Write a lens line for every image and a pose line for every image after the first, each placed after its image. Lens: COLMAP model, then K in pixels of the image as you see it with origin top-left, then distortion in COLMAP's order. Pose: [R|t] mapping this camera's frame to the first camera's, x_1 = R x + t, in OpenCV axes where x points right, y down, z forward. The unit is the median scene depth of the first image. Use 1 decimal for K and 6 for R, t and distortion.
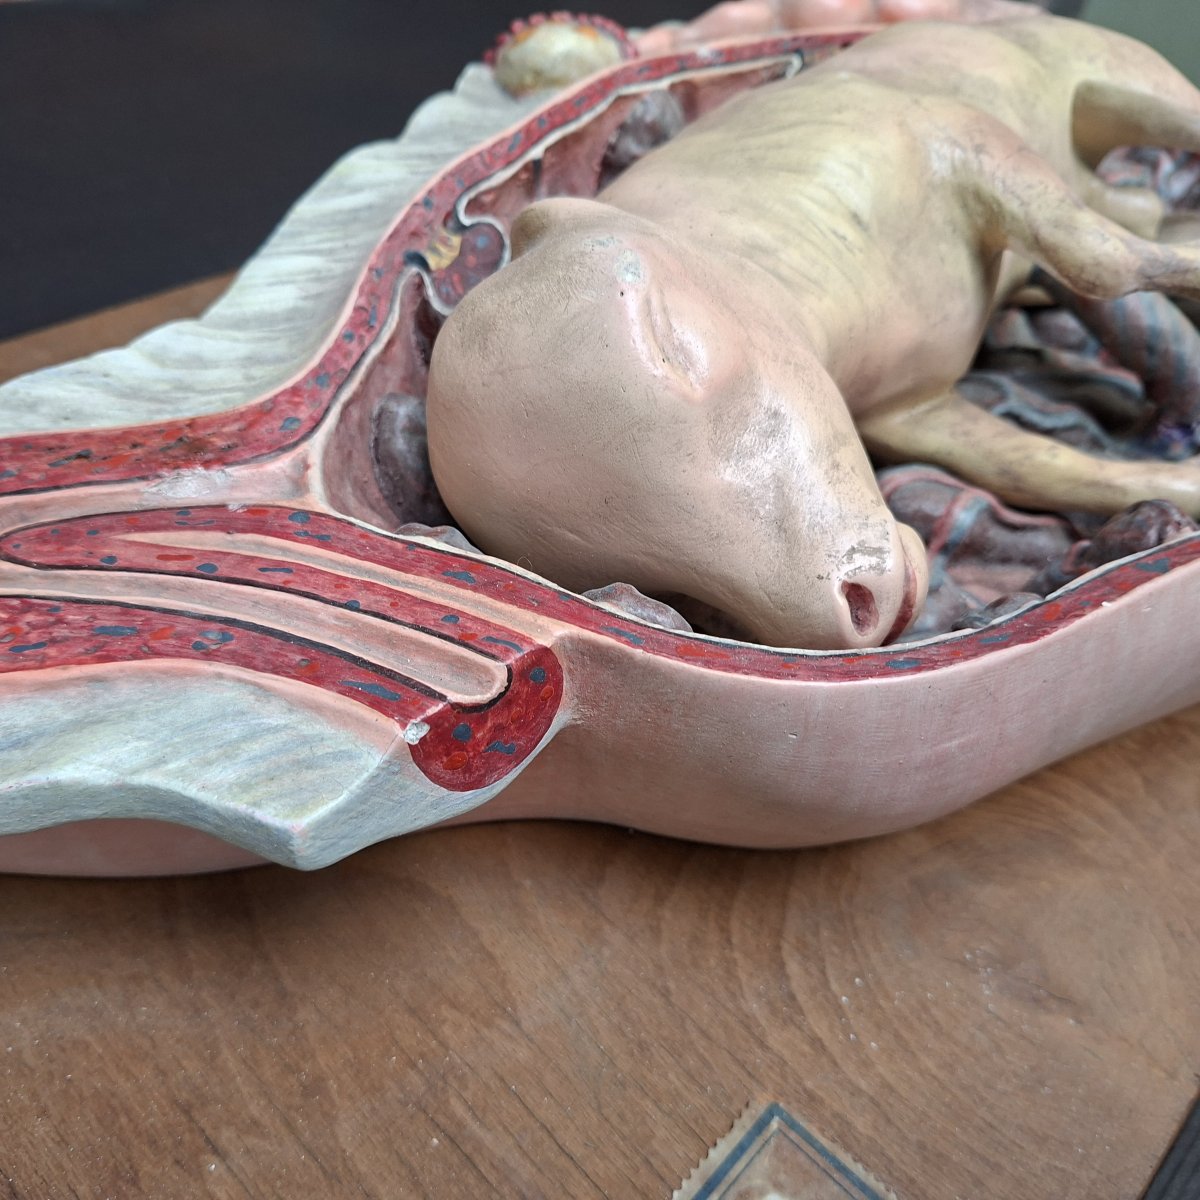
lens RADIAL K [[1159.1, 0, 600.0], [0, 1159.1, 600.0], [0, 0, 1]] dist [0.171128, -0.330311]
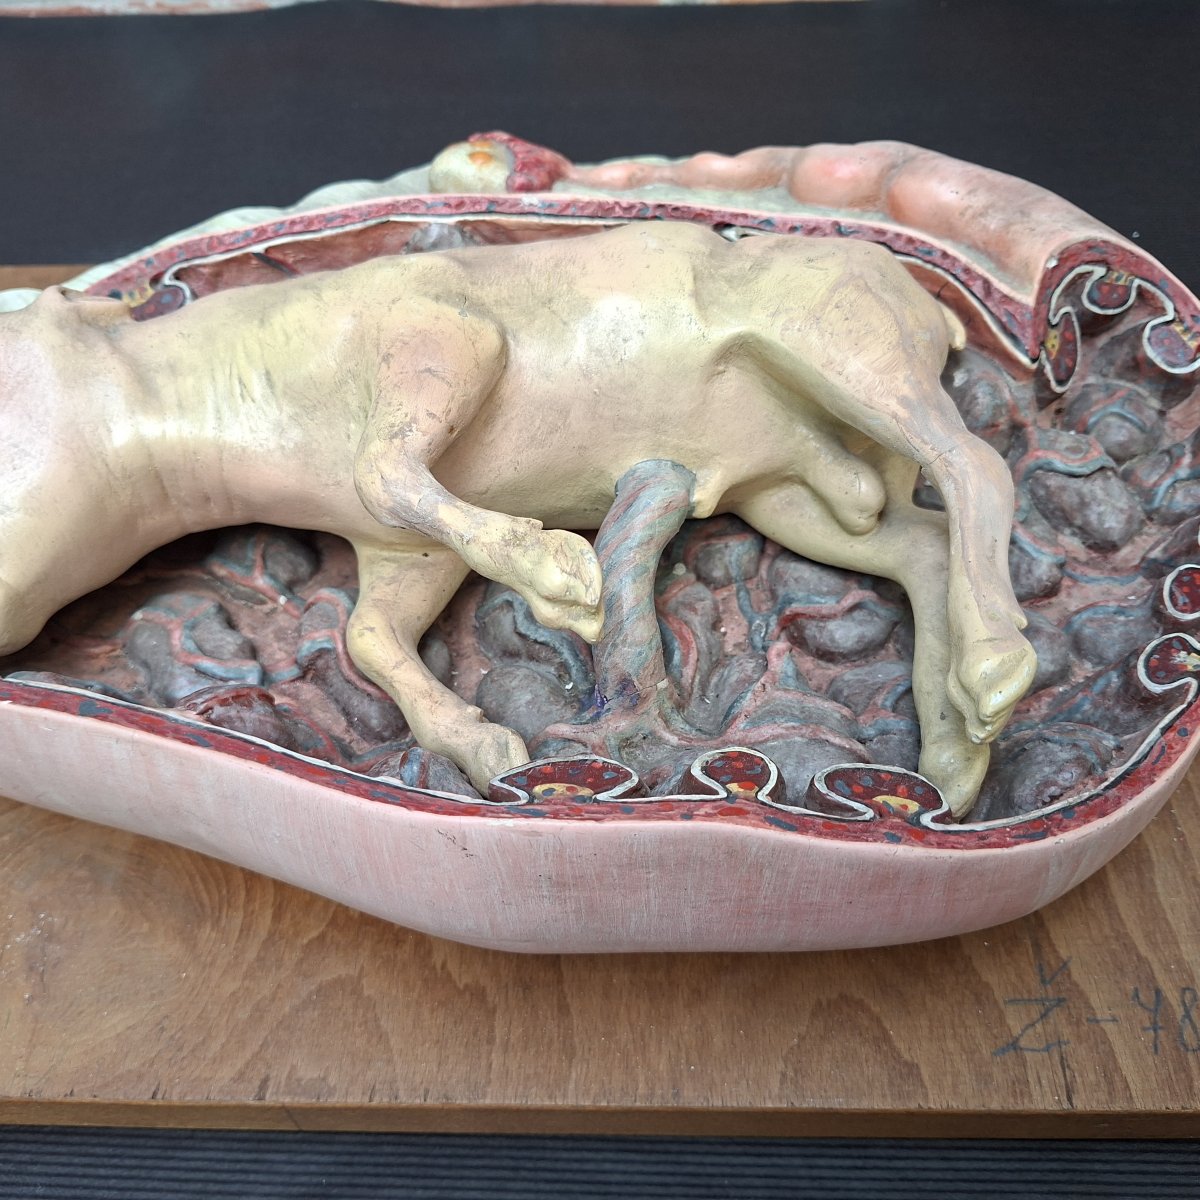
lens RADIAL K [[1159.7, 0, 597.2], [0, 1159.7, 577.2], [0, 0, 1]] dist [0.122556, -0.241412]
pose [[0.655570, 0.440061, -0.613656, 1.507935], [-0.412277, 0.889421, 0.197378, -0.611867], [0.632657, 0.123601, 0.764505, 0.376754]]
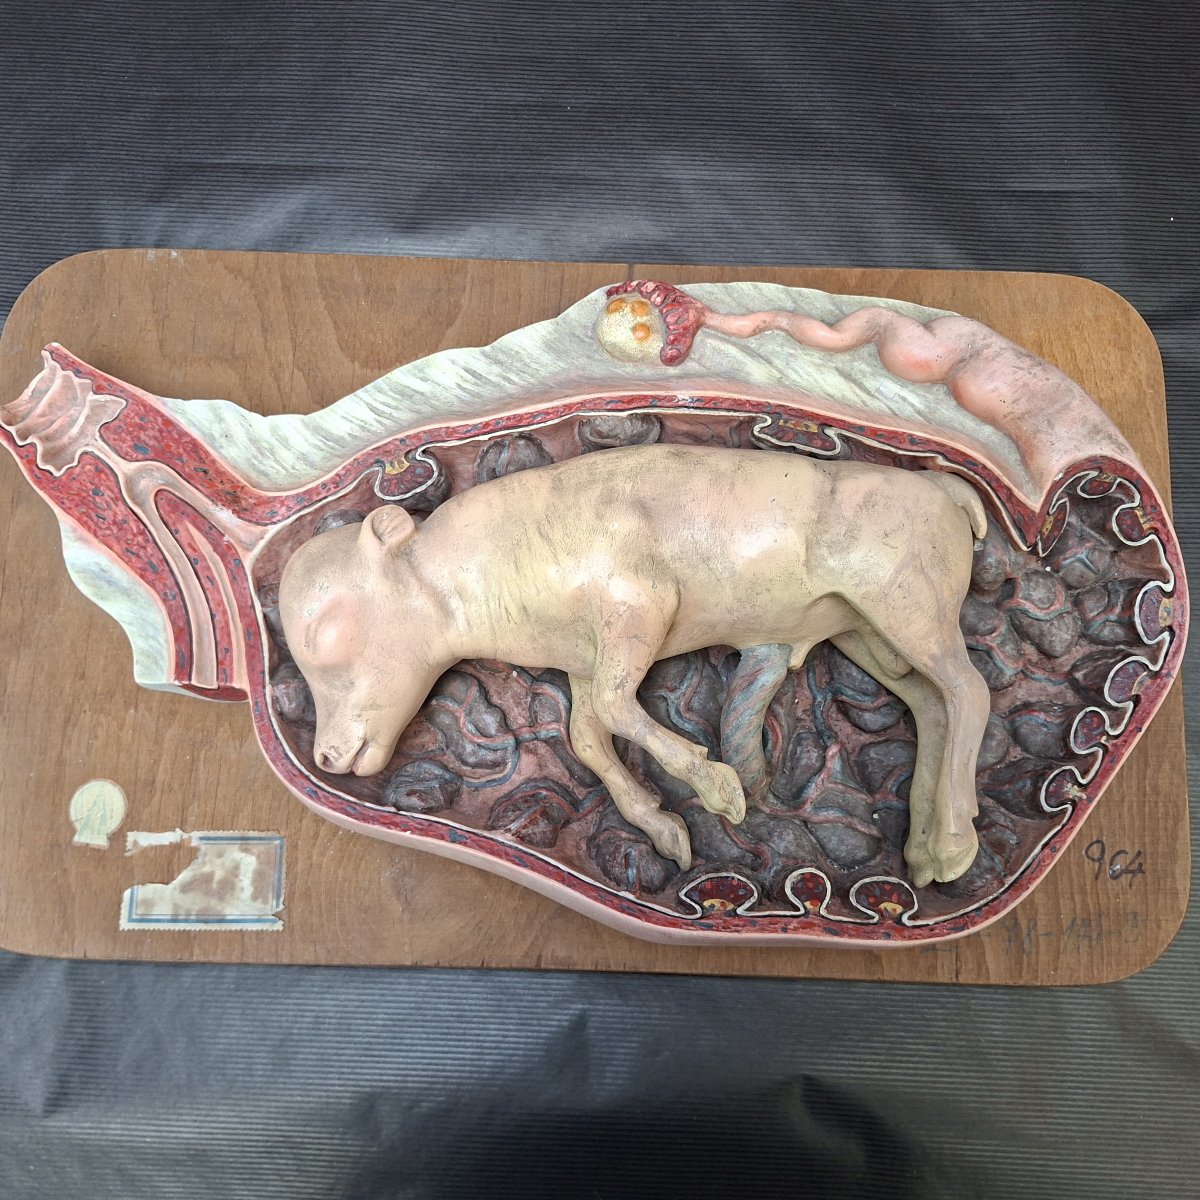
lens RADIAL K [[1159.1, 0, 600.0], [0, 1159.1, 600.0], [0, 0, 1]] dist [0.171128, -0.330311]
pose [[0.654069, 0.702829, -0.279687, 0.951595], [-0.434984, 0.651960, 0.621077, -1.821485], [0.618856, -0.284568, 0.732147, -0.329979]]
